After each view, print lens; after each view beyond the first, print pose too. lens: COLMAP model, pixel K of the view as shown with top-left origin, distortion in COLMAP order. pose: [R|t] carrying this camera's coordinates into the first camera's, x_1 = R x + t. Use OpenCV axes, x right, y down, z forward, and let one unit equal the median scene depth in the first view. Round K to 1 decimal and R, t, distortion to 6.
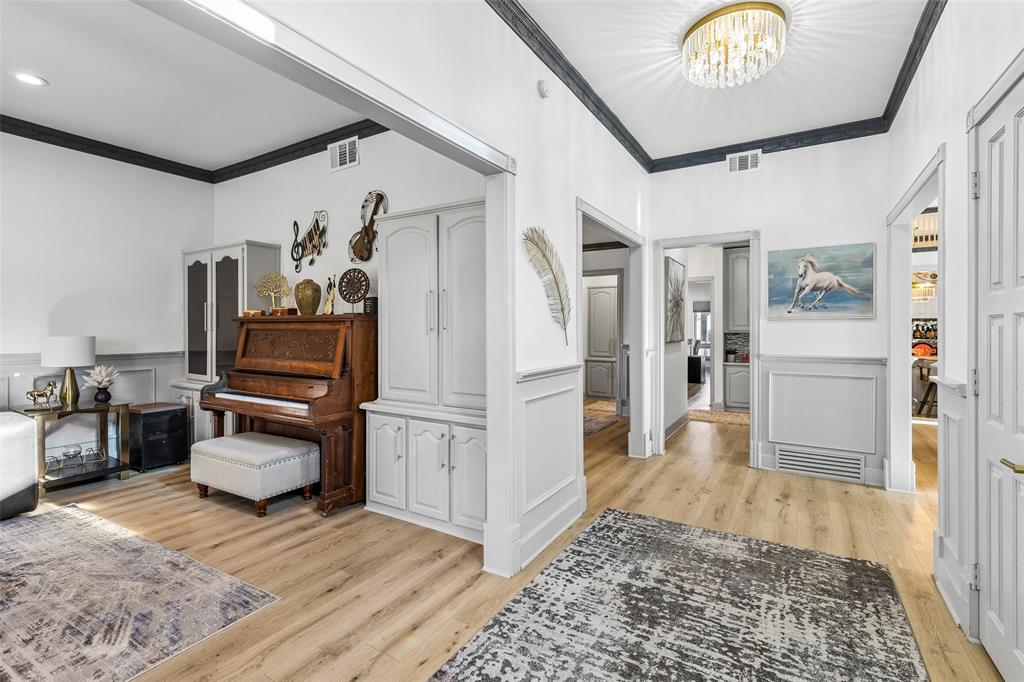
lens RADIAL K [[460.5, 0, 514.1], [0, 460.5, 332.9], [0, 0, 1]] dist [0.002556, -0.000187]
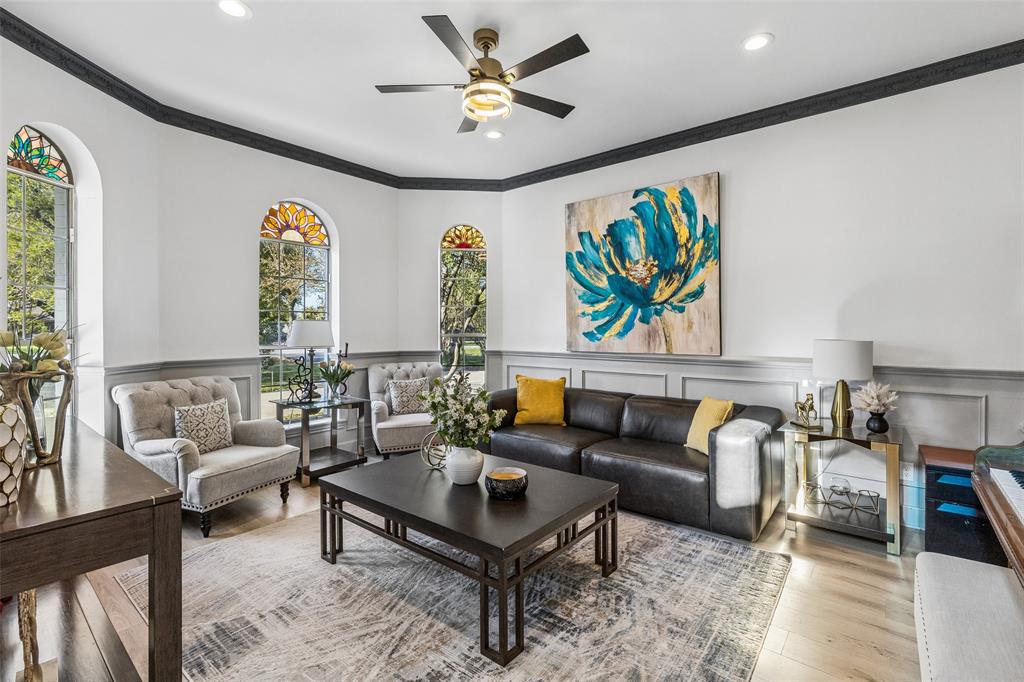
lens RADIAL K [[460.5, 0, 512.6], [0, 460.5, 333.1], [0, 0, 1]] dist [0.002556, -0.000187]
pose [[-0.140413, 0.003797, -0.990086, -0.102033], [-0.006902, 0.999965, 0.004814, -0.004195], [0.990069, 0.007509, -0.140382, 0.543529]]
